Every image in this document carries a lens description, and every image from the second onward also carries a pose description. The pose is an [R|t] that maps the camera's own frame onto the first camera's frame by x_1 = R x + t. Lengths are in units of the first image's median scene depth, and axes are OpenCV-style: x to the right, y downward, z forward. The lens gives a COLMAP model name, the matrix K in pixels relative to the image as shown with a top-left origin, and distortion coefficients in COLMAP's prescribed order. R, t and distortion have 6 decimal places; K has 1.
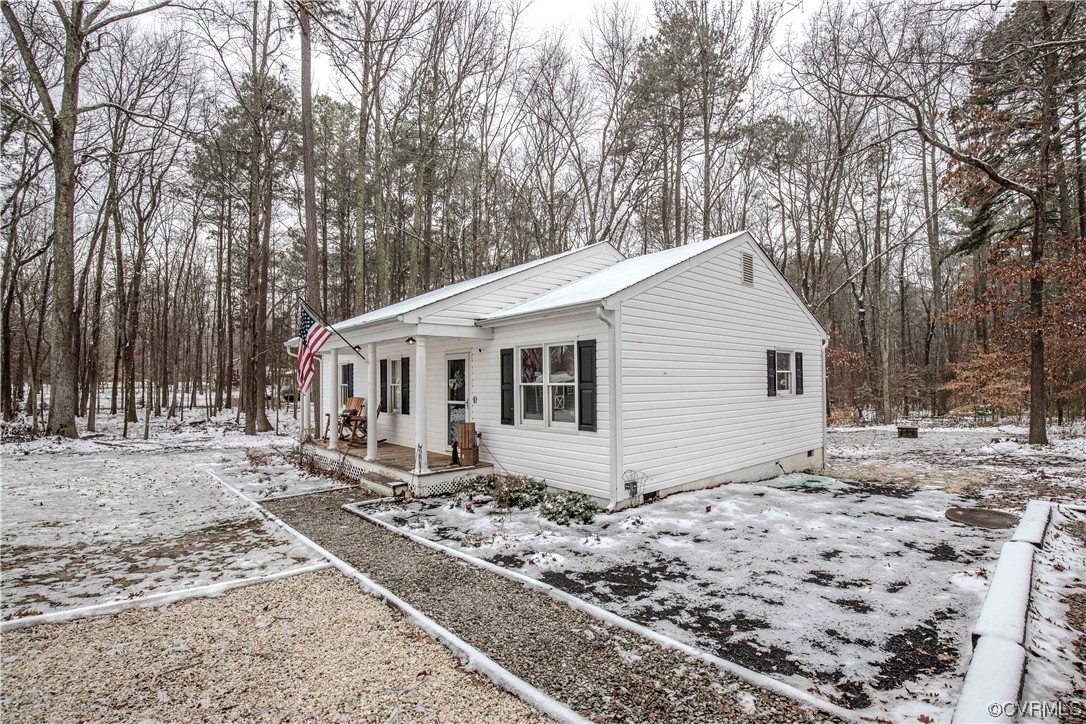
lens RADIAL K [[499.5, 0, 549.3], [0, 499.5, 369.1], [0, 0, 1]] dist [-0.025922, 0.002427]
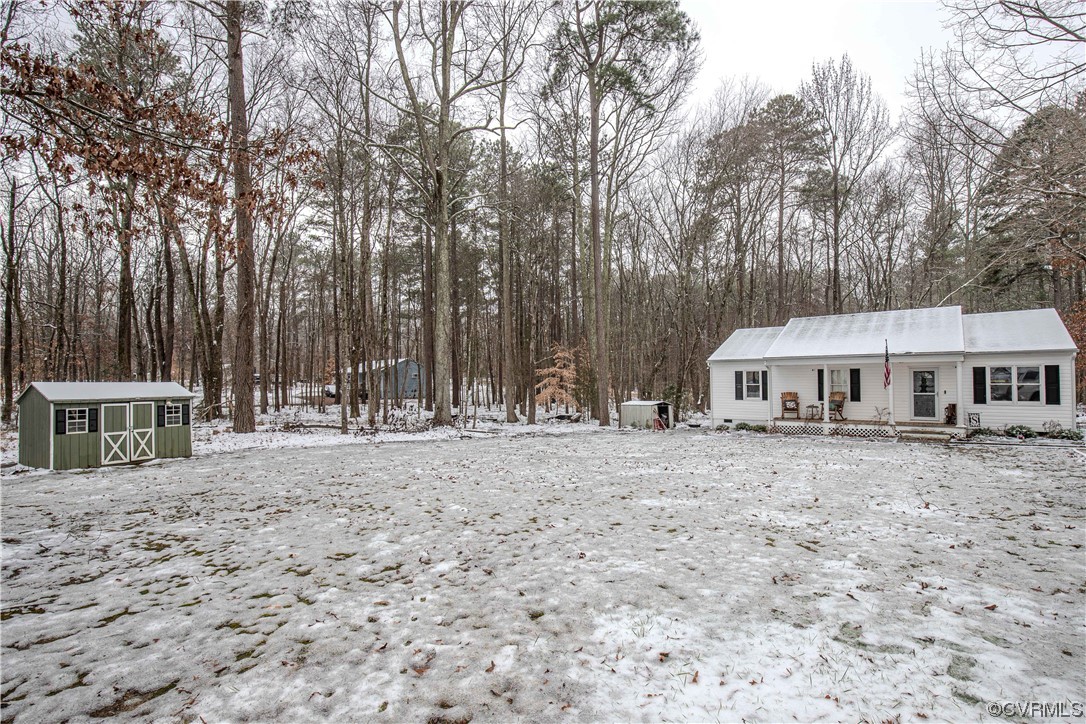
lens RADIAL K [[499.5, 0, 558.7], [0, 499.5, 366.8], [0, 0, 1]] dist [-0.025922, 0.002427]
pose [[0.984925, -0.000615, 0.172981, -1.722012], [0.000419, 0.999999, 0.001169, -0.036233], [-0.172982, -0.001079, 0.984924, -0.549523]]
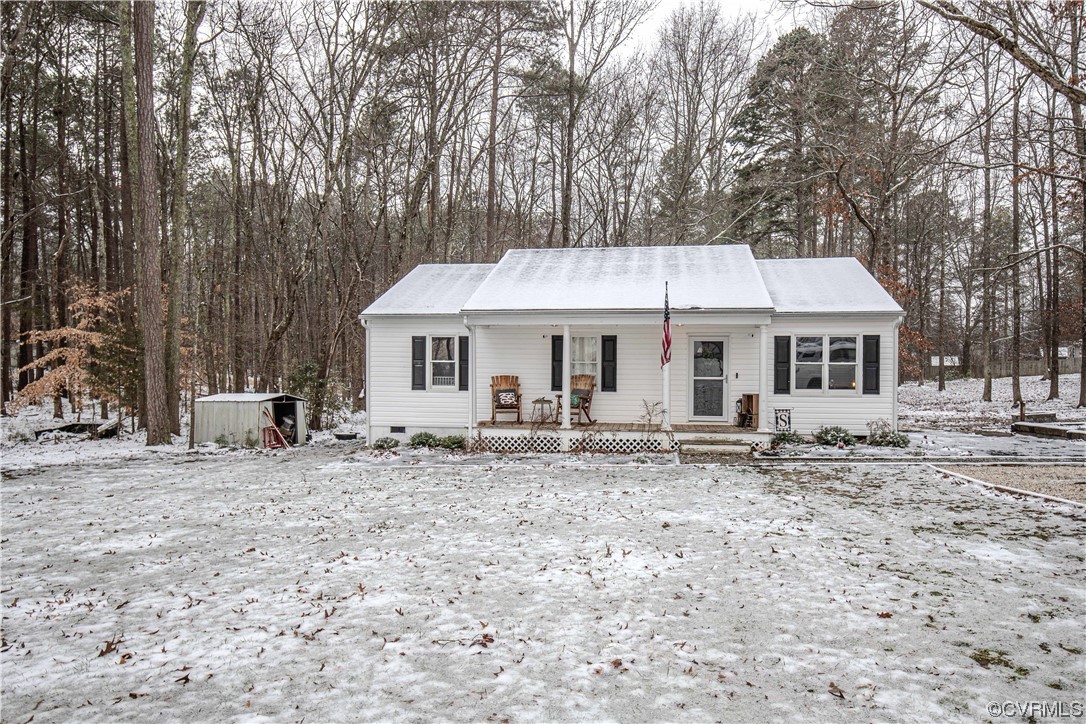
lens RADIAL K [[724.8, 0, 551.6], [0, 724.8, 361.3], [0, 0, 1]] dist [0.001856, 0.005981]
pose [[0.774533, 0.006047, 0.632505, -1.410039], [-0.024469, 0.999492, 0.020408, 0.001062], [-0.632060, -0.031283, 0.774288, -0.065942]]
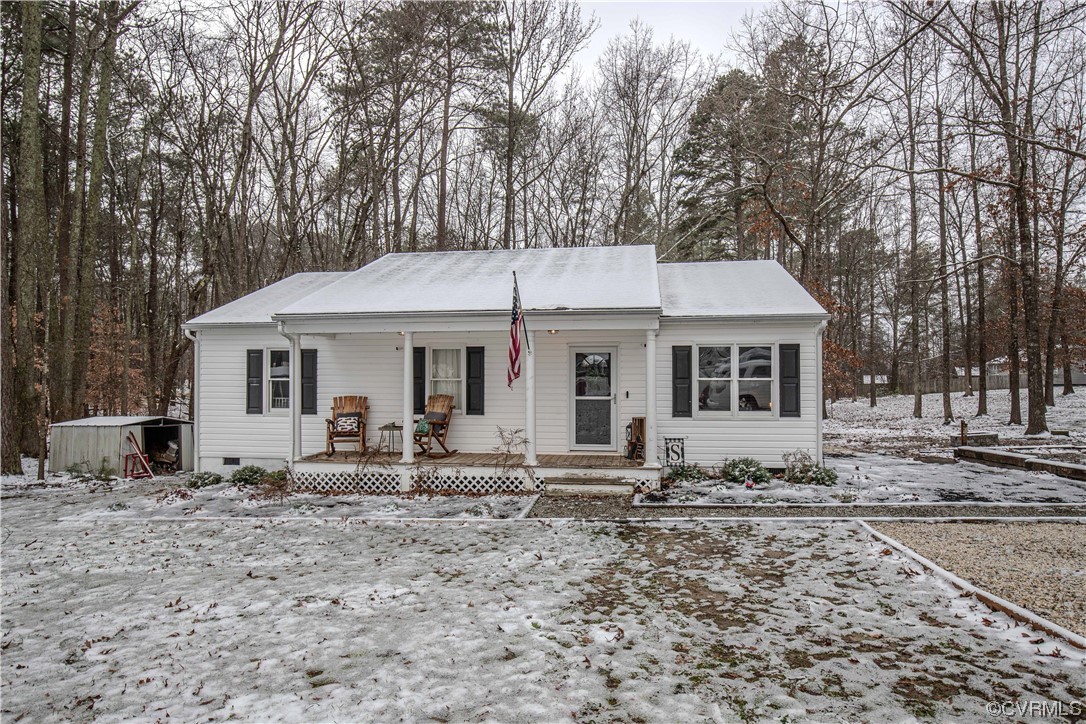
lens RADIAL K [[623.3, 0, 547.9], [0, 623.3, 365.8], [0, 0, 1]] dist [-0.013771, -0.000972]
pose [[0.766835, 0.018897, 0.641566, -0.930935], [-0.019569, 0.999790, -0.006058, 0.012147], [-0.641545, -0.007909, 0.767044, 0.137001]]
